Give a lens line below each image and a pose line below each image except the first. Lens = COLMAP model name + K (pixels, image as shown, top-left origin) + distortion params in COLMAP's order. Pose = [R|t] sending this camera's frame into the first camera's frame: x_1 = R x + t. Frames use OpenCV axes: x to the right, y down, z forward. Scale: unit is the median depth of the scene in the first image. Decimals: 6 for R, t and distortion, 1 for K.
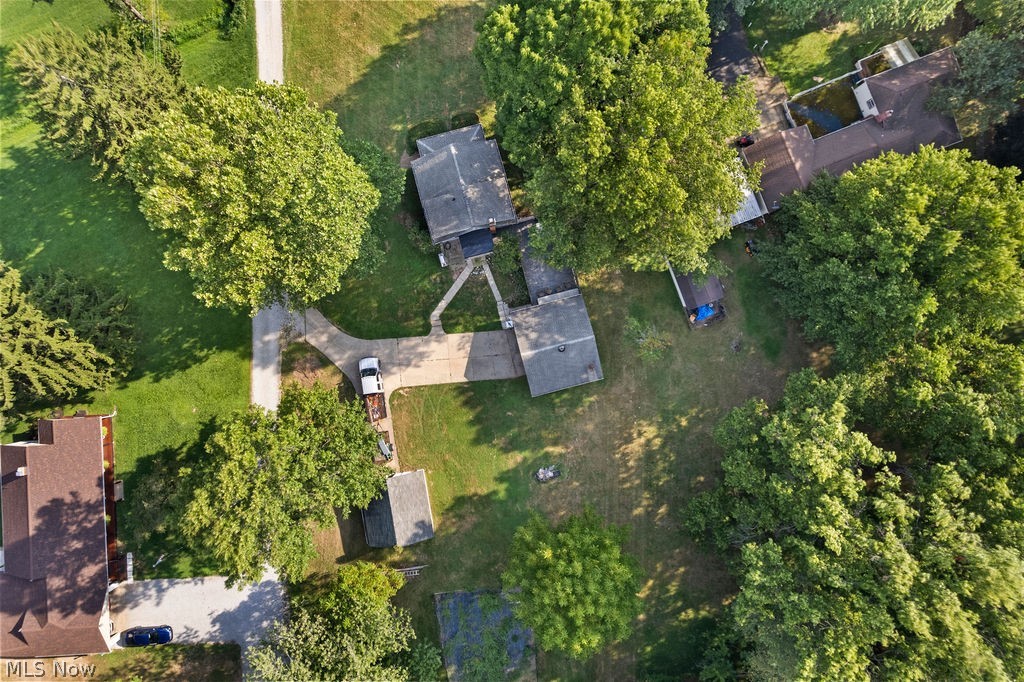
lens RADIAL K [[652.3, 0, 513.9], [0, 652.3, 339.4], [0, 0, 1]] dist [-0.078051, 0.070960]
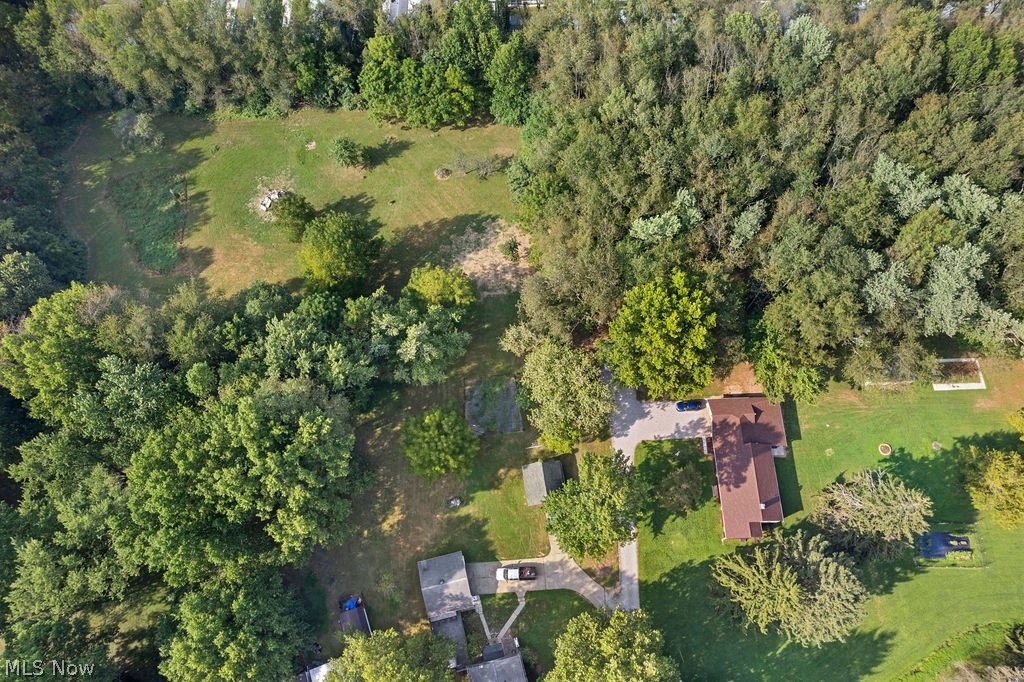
lens RADIAL K [[652.3, 0, 513.9], [0, 652.3, 339.4], [0, 0, 1]] dist [-0.078051, 0.070960]
pose [[-0.999961, -0.004459, 0.007577, -0.119458], [0.006848, -0.935501, 0.353258, 0.012724], [0.005513, 0.353296, 0.935495, -0.737645]]
